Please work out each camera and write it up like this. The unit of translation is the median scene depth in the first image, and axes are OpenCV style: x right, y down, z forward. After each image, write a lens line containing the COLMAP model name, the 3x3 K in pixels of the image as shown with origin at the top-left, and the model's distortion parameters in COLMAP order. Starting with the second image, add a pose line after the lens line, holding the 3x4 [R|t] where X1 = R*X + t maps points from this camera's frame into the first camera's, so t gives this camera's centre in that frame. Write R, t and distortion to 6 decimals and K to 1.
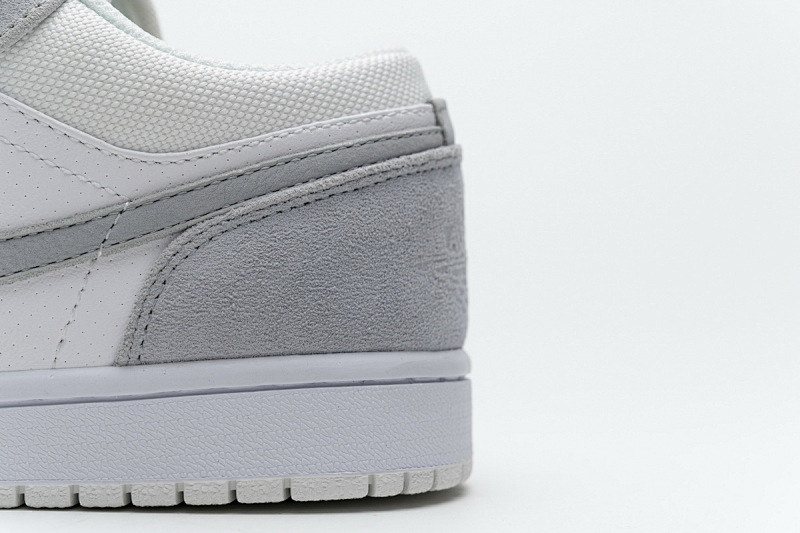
lens RADIAL K [[1576.1, 0, 399.4], [0, 1576.1, 248.9], [0, 0, 1]] dist [-0.014696, 0.307590]
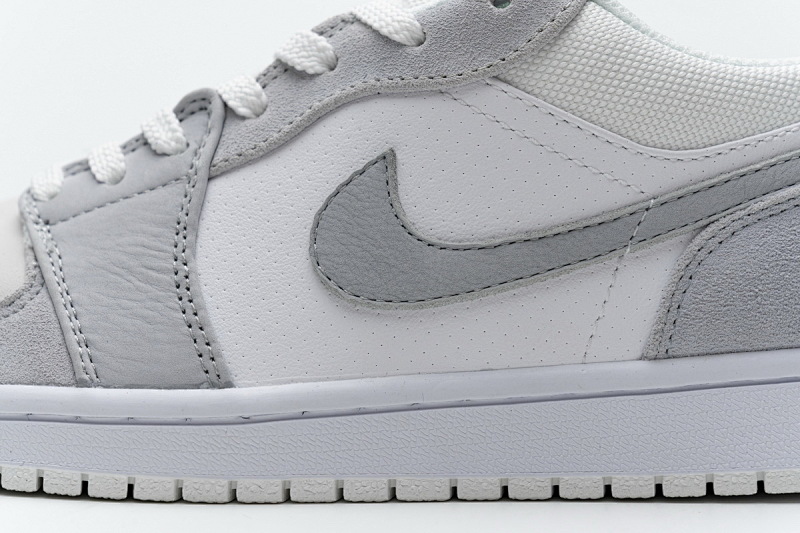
lens RADIAL K [[1576.1, 0, 399.4], [0, 1576.1, 248.9], [0, 0, 1]] dist [-0.014696, 0.307590]
pose [[0.996596, -0.019009, -0.080220, -0.253920], [0.019314, 0.999809, 0.003034, -0.003802], [0.080147, -0.004573, 0.996773, -0.029902]]
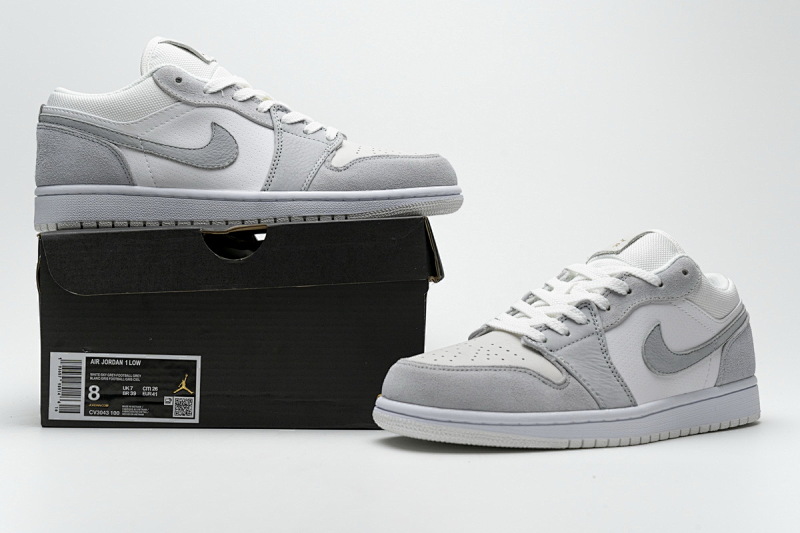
lens RADIAL K [[1377.6, 0, 400.0], [0, 1377.6, 266.5], [0, 0, 1]] dist [0.004321, -0.033866]
pose [[0.805297, -0.027260, 0.592245, -2.338321], [0.018863, 0.999615, 0.020361, -0.239176], [-0.592572, -0.005225, 0.805501, -0.868259]]
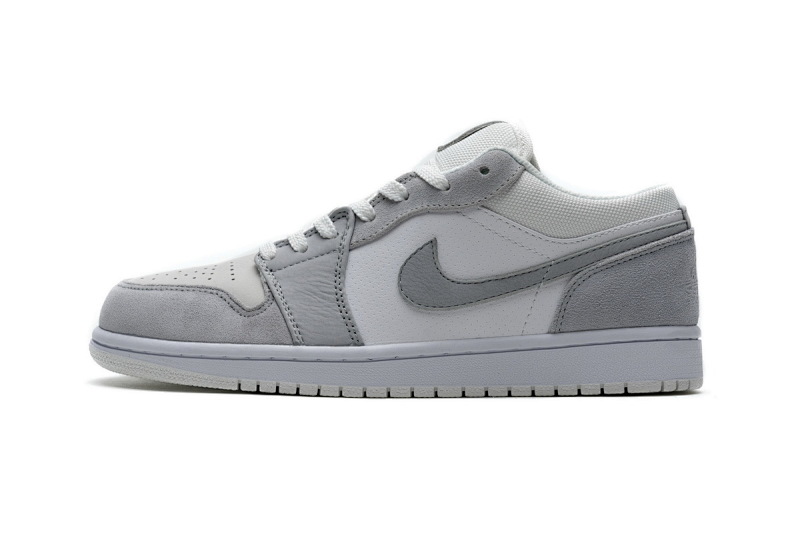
lens RADIAL K [[1576.1, 0, 399.4], [0, 1576.1, 248.9], [0, 0, 1]] dist [-0.014696, 0.307590]
pose [[0.997327, -0.019164, -0.070515, -0.231892], [0.018754, 0.999803, -0.006473, -0.036500], [0.070625, 0.005133, 0.997490, -1.266576]]
